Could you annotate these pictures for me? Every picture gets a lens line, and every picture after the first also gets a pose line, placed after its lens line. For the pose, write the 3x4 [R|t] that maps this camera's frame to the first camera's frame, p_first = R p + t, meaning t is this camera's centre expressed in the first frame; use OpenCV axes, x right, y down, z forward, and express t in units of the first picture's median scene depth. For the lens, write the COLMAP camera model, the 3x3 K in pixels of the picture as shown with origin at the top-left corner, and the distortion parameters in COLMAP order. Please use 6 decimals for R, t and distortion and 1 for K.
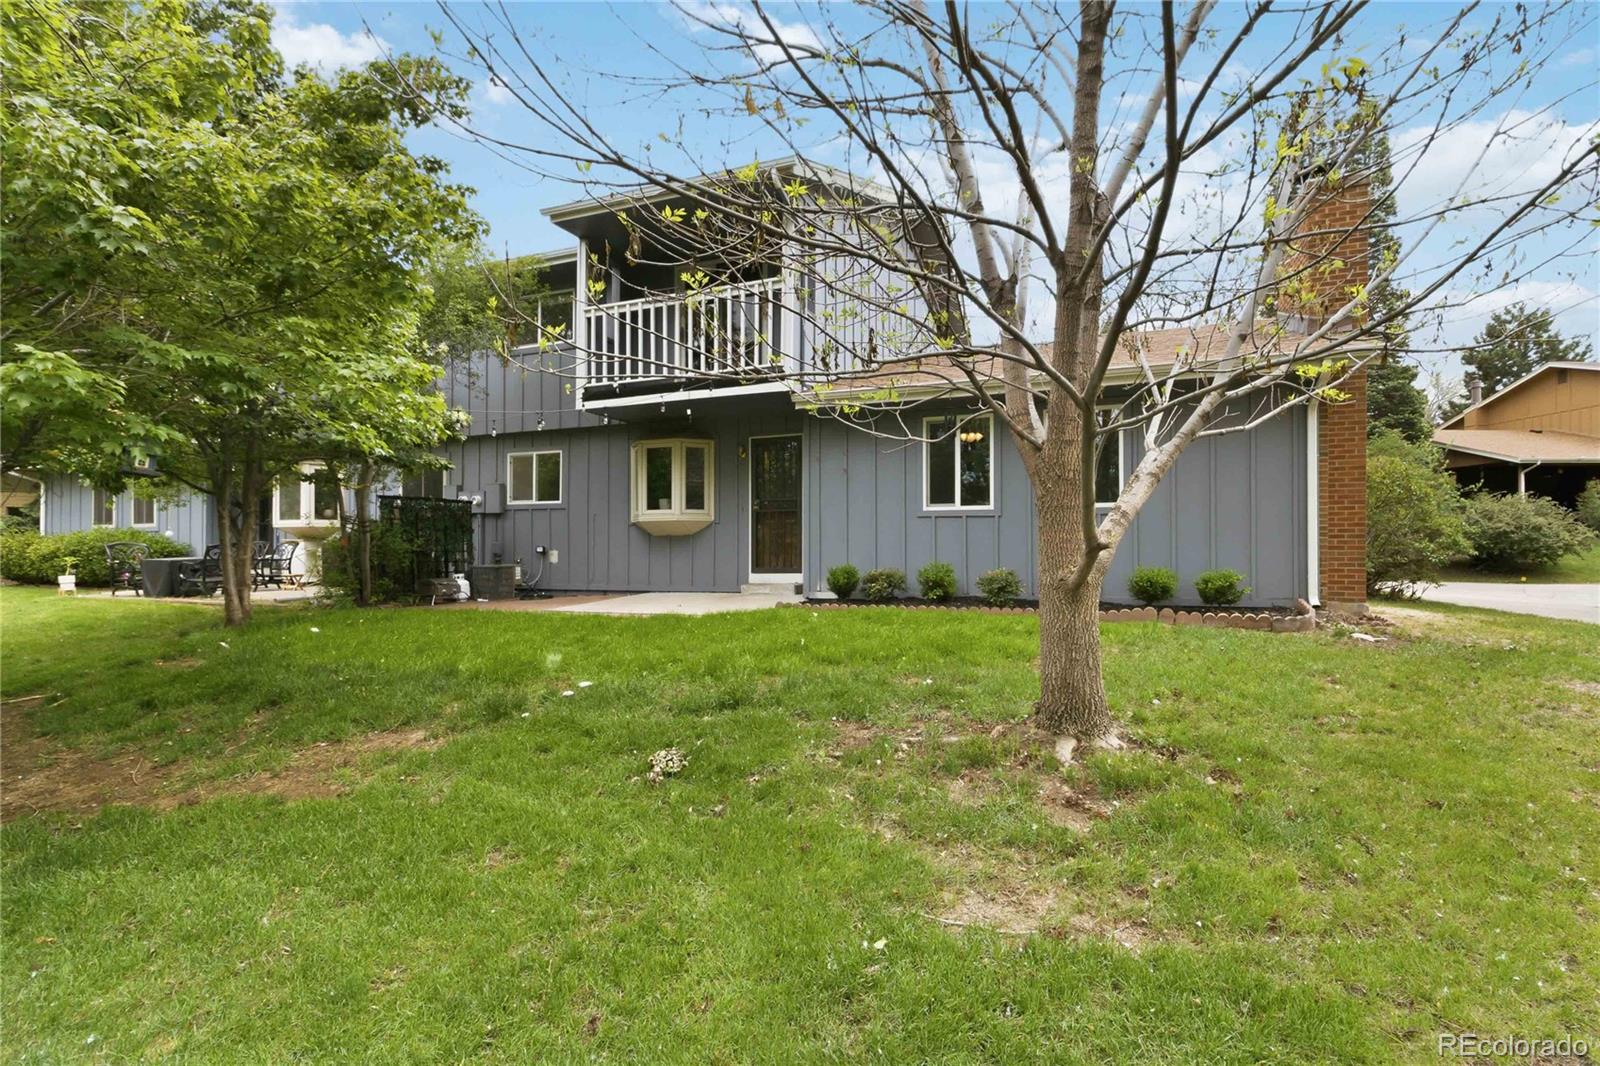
lens RADIAL K [[794.8, 0, 800.0], [0, 794.8, 533.0], [0, 0, 1]] dist [-0.000291, -0.000023]
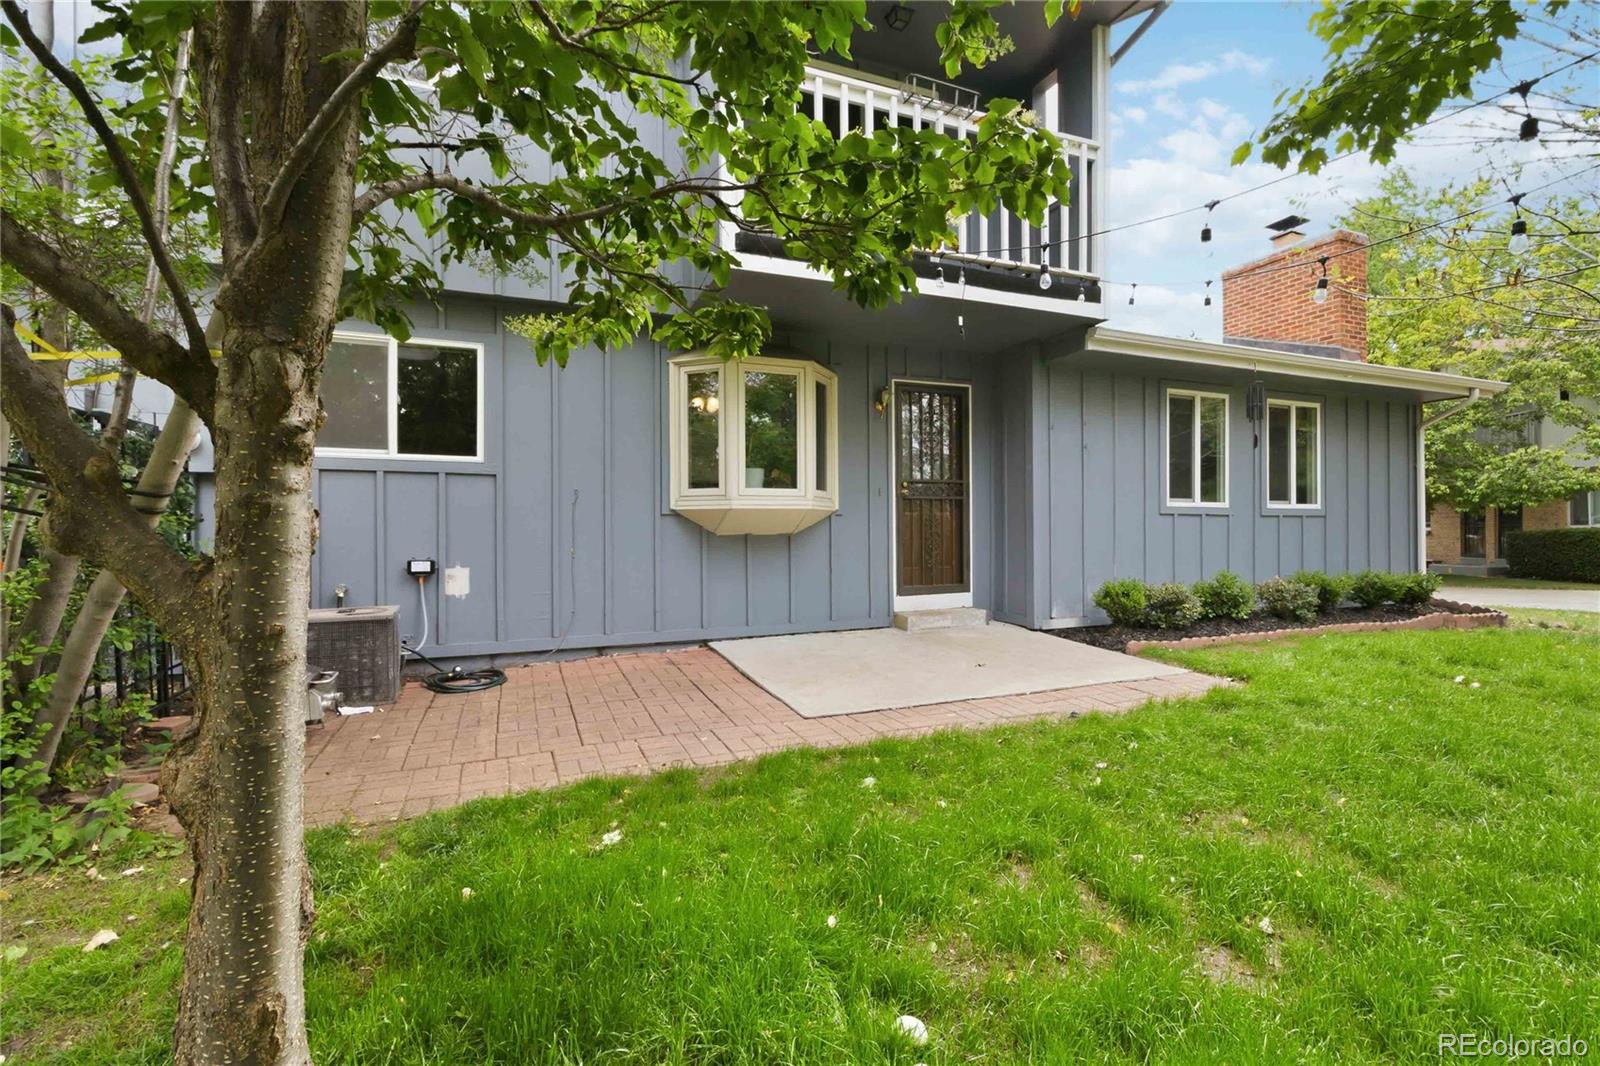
lens RADIAL K [[794.8, 0, 800.0], [0, 794.8, 533.0], [0, 0, 1]] dist [-0.000291, -0.000023]
pose [[0.690262, -0.011865, 0.723462, -0.591387], [-0.020613, 0.999137, 0.036053, -0.020684], [-0.723266, -0.039799, 0.689422, 0.656023]]
